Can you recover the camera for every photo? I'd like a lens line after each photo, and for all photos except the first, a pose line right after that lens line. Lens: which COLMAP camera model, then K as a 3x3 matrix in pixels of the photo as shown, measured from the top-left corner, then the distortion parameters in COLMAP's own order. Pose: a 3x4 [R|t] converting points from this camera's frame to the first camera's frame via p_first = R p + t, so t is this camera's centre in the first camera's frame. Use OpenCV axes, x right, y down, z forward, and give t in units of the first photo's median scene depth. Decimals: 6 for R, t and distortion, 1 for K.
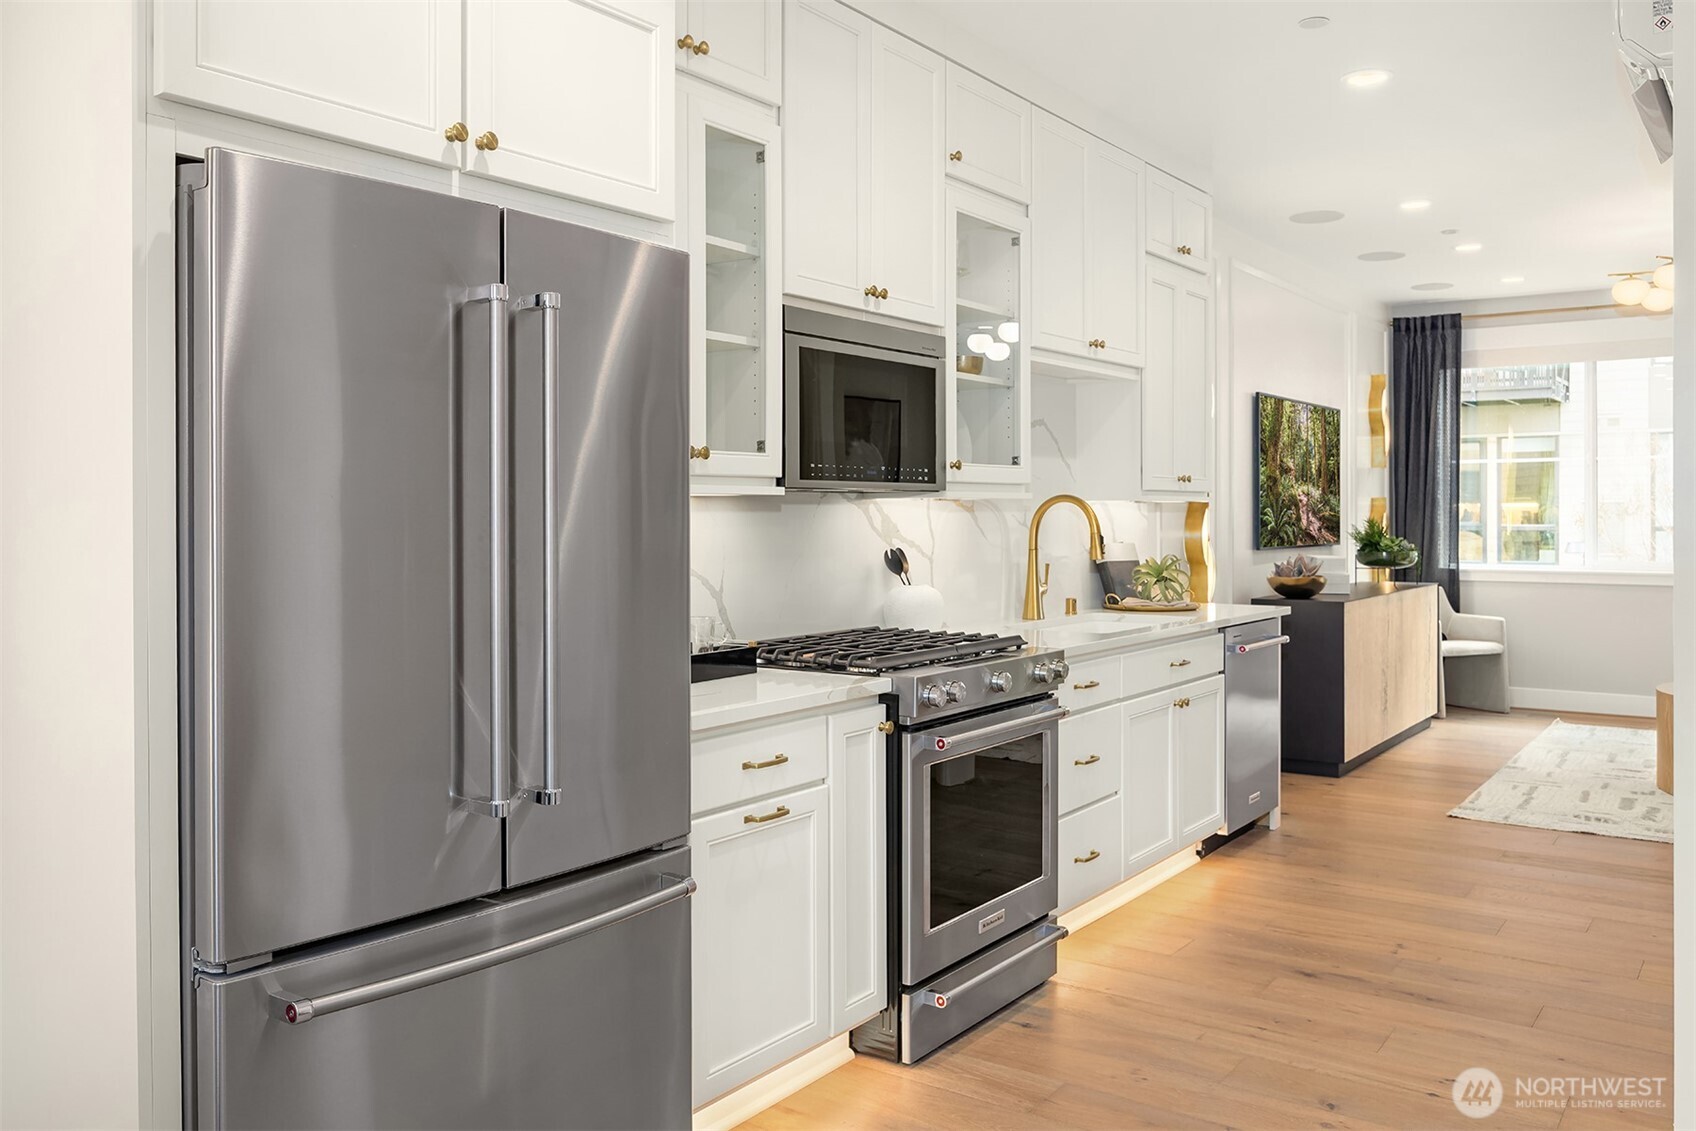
lens RADIAL K [[1336.5, 0, 847.1], [0, 1336.5, 551.6], [0, 0, 1]] dist [0.001775, 0.000412]
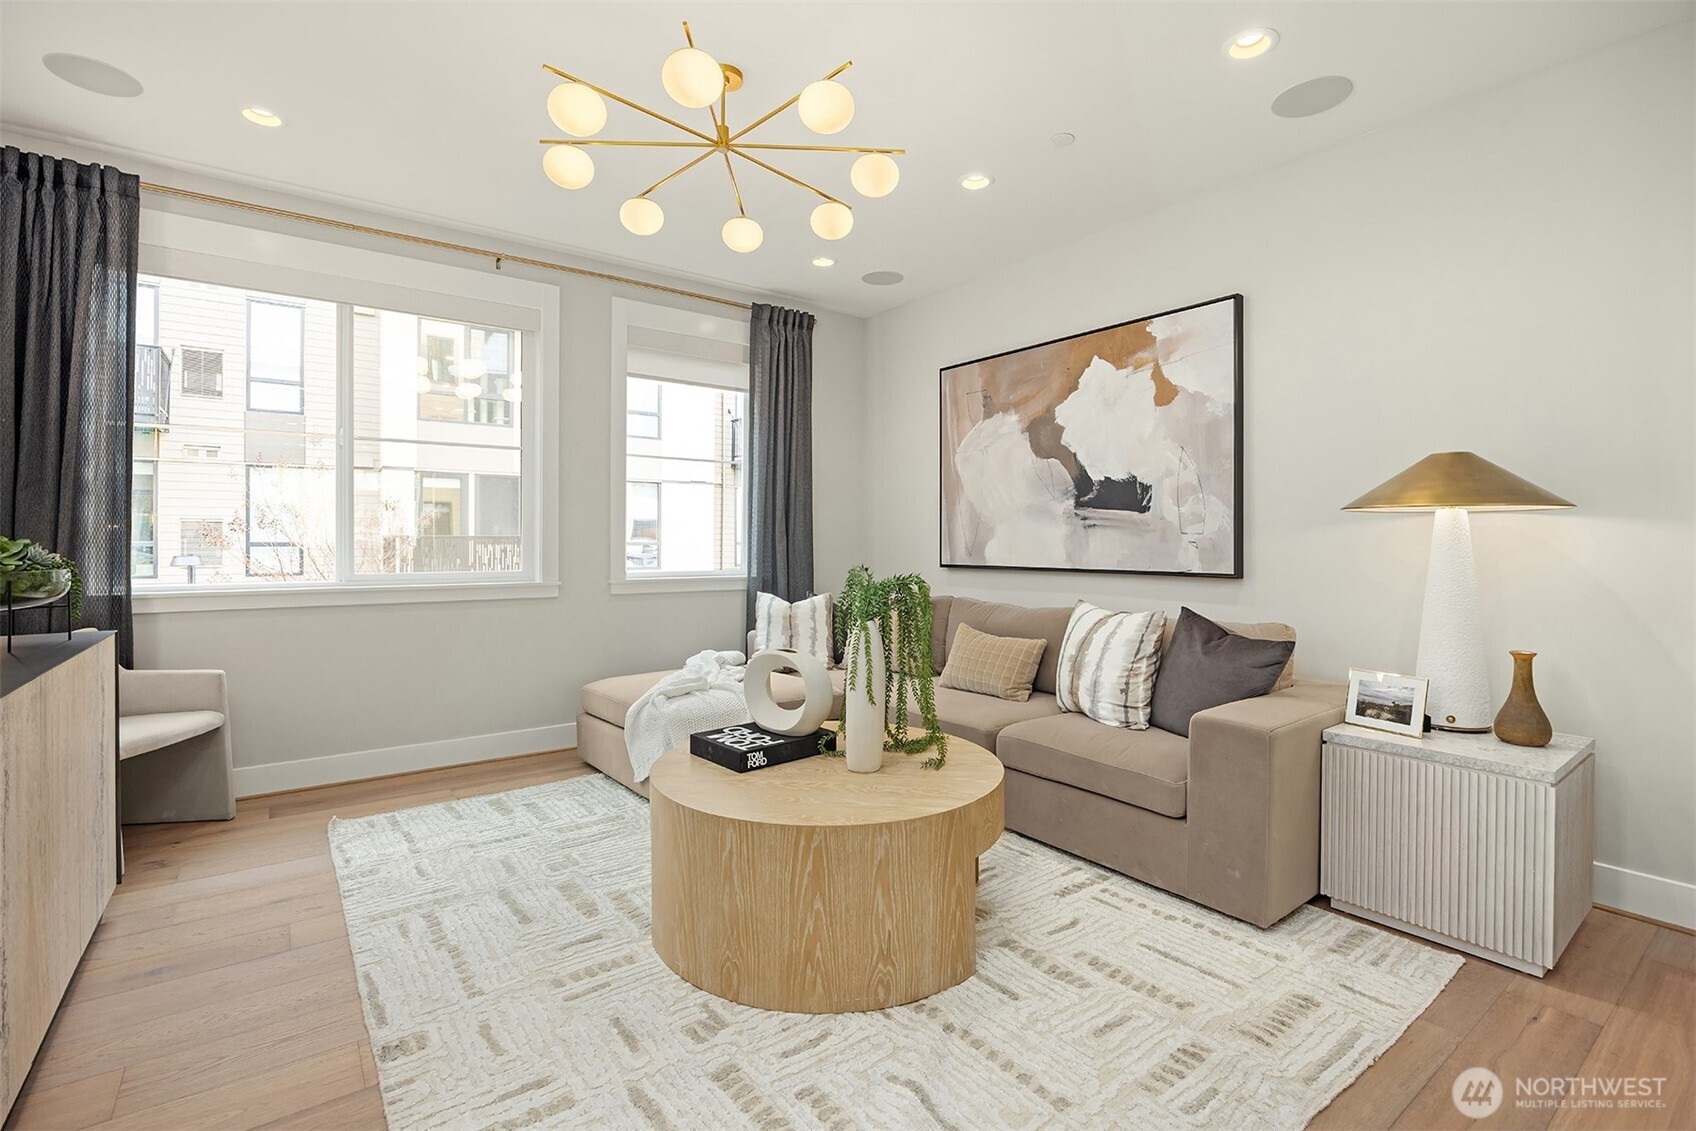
lens RADIAL K [[775.0, 0, 859.1], [0, 775.0, 538.8], [0, 0, 1]] dist [-0.012620, 0.001167]
pose [[0.302542, 0.011980, 0.953061, 0.227198], [0.014158, 0.999754, -0.017062, -0.002045], [-0.953031, 0.018655, 0.302298, 0.584529]]
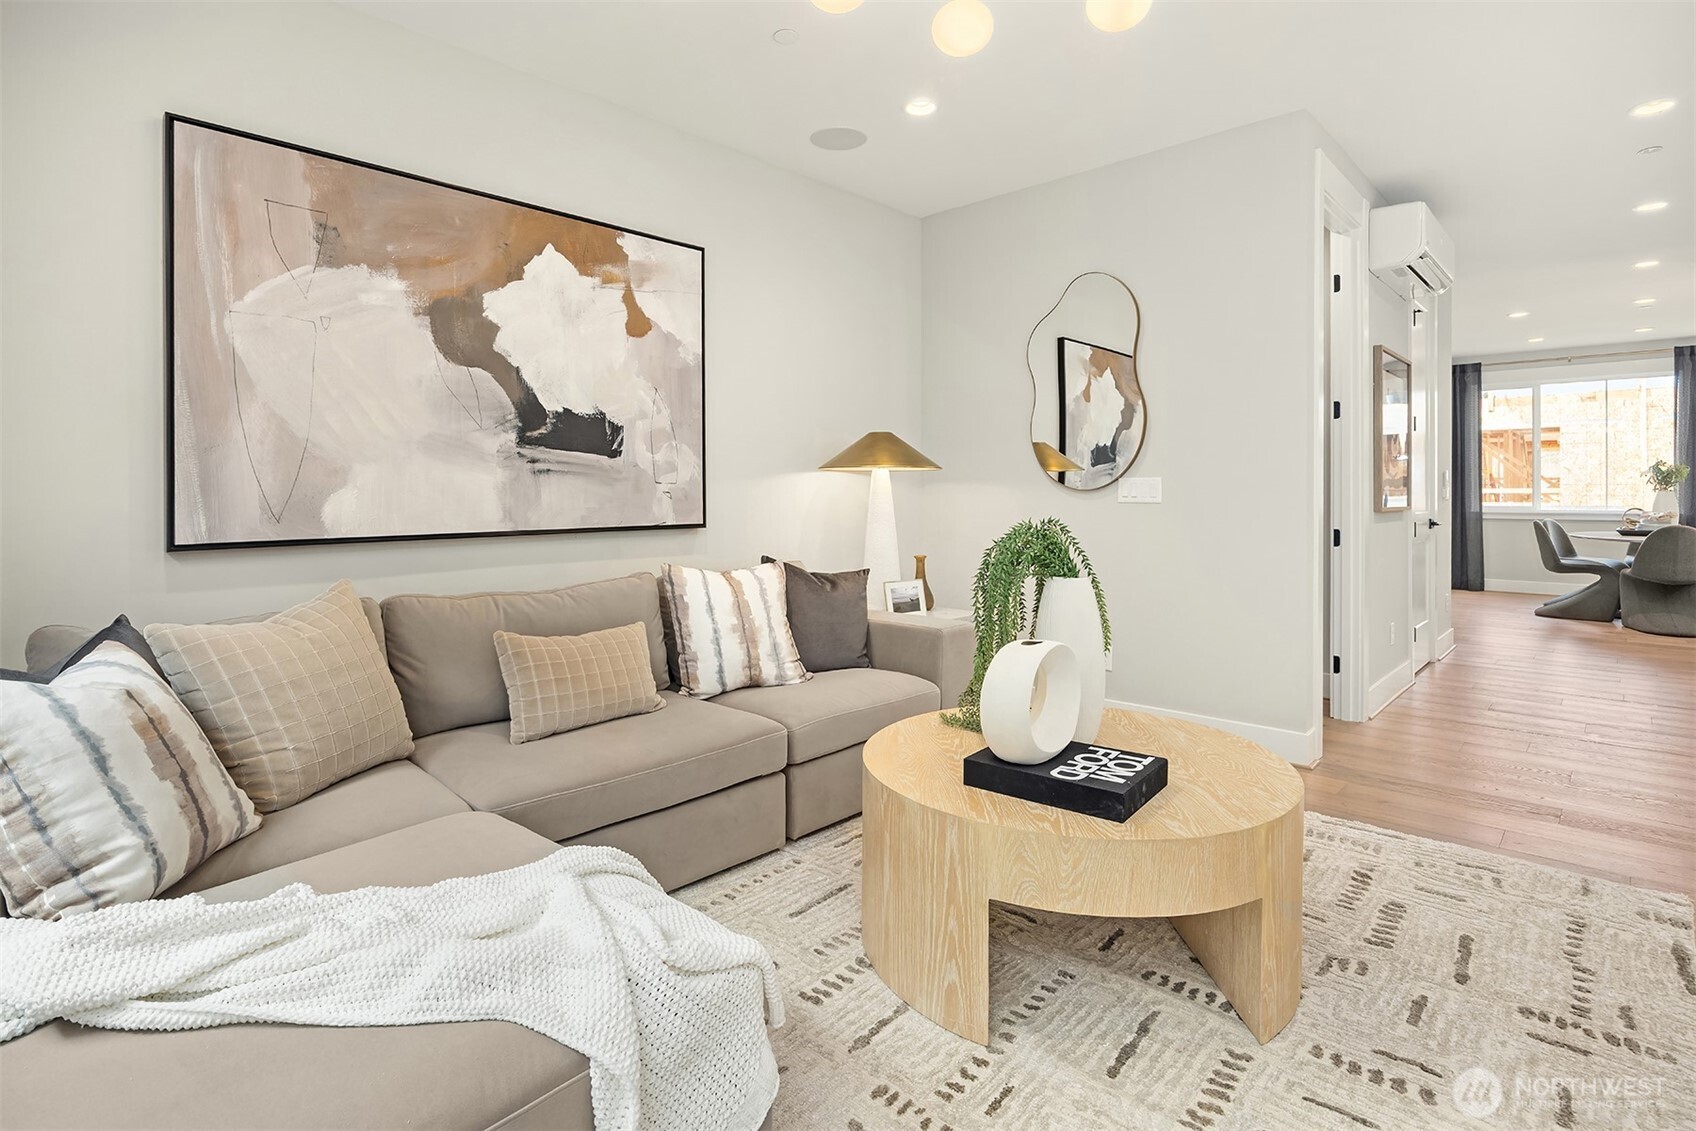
lens RADIAL K [[862.1, 0, 825.2], [0, 862.1, 494.7], [0, 0, 1]] dist [-0.022120, -0.000522]
pose [[-0.989894, 0.013359, 0.141180, 0.517382], [0.016530, 0.999636, 0.021314, -0.010863], [-0.140844, 0.023433, -0.989754, 0.932160]]
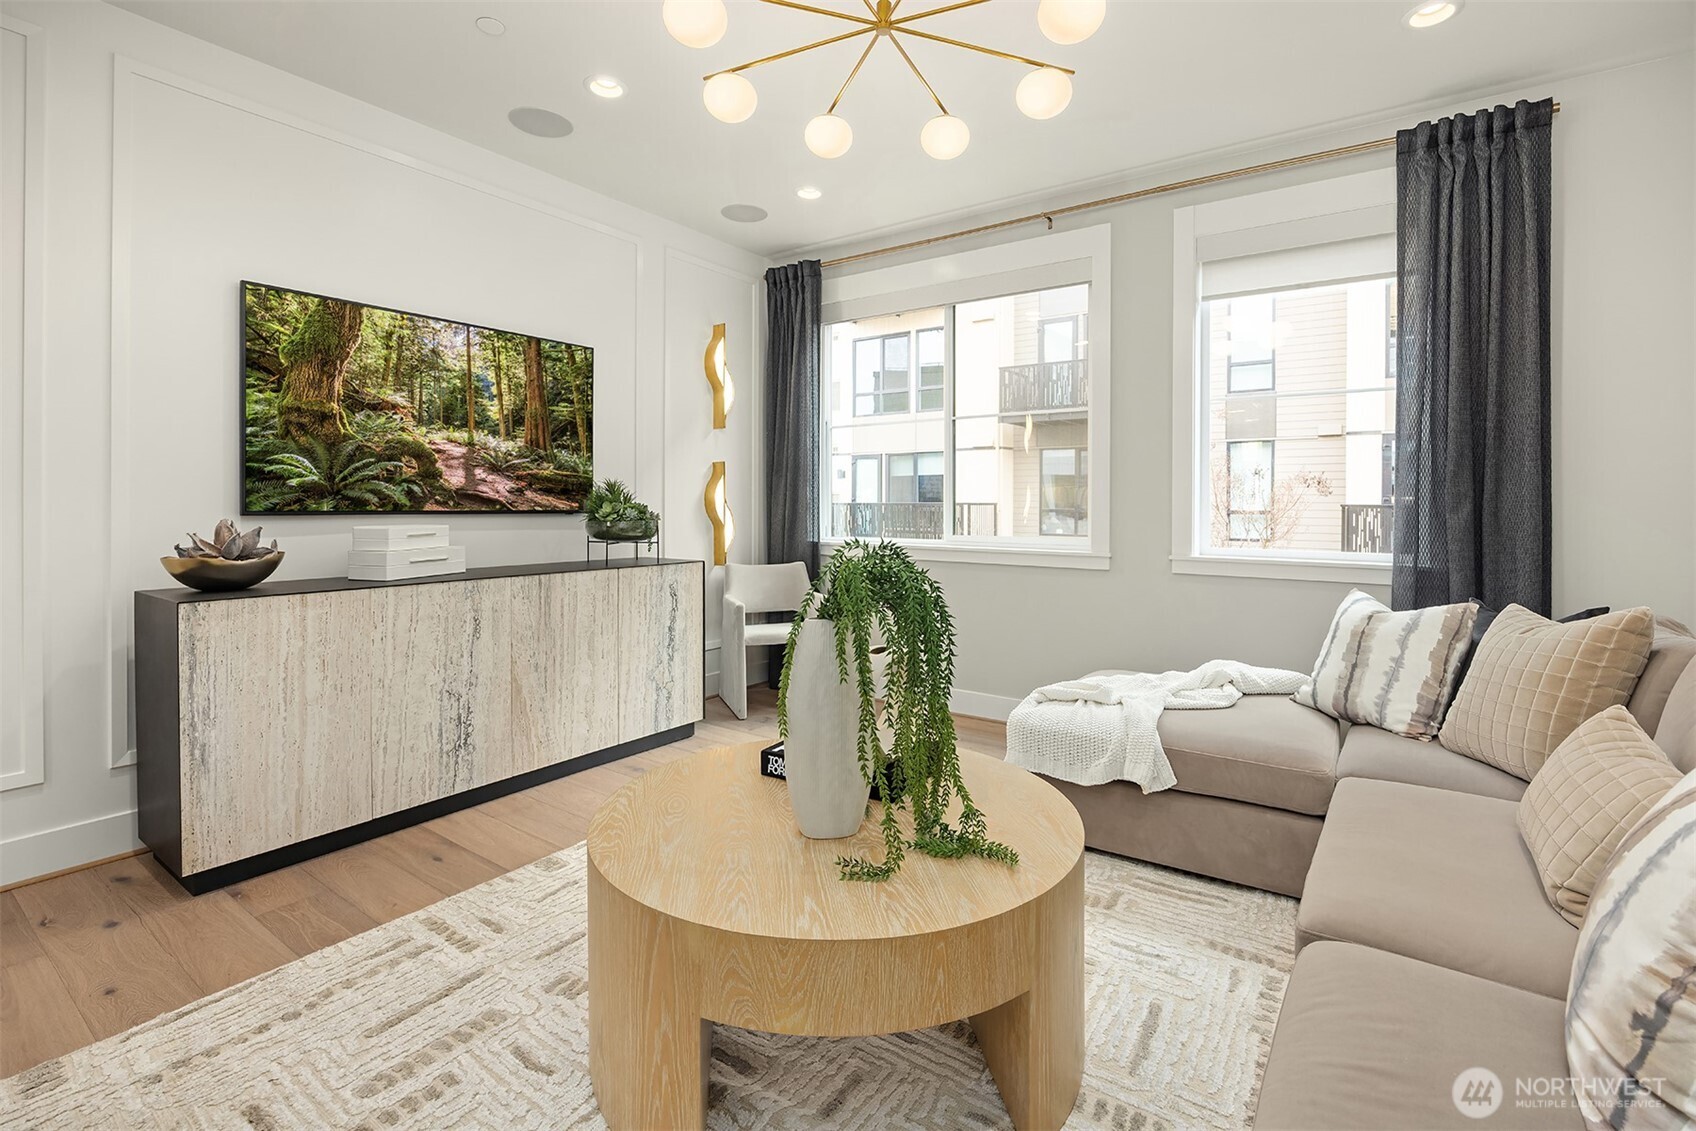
lens RADIAL K [[772.5, 0, 866.0], [0, 772.5, 516.9], [0, 0, 1]] dist [-0.012154, 0.000473]
pose [[0.999791, 0.015888, 0.012833, 0.486809], [-0.015833, 0.999865, -0.004398, -0.002521], [-0.012902, 0.004194, 0.999908, 0.479717]]
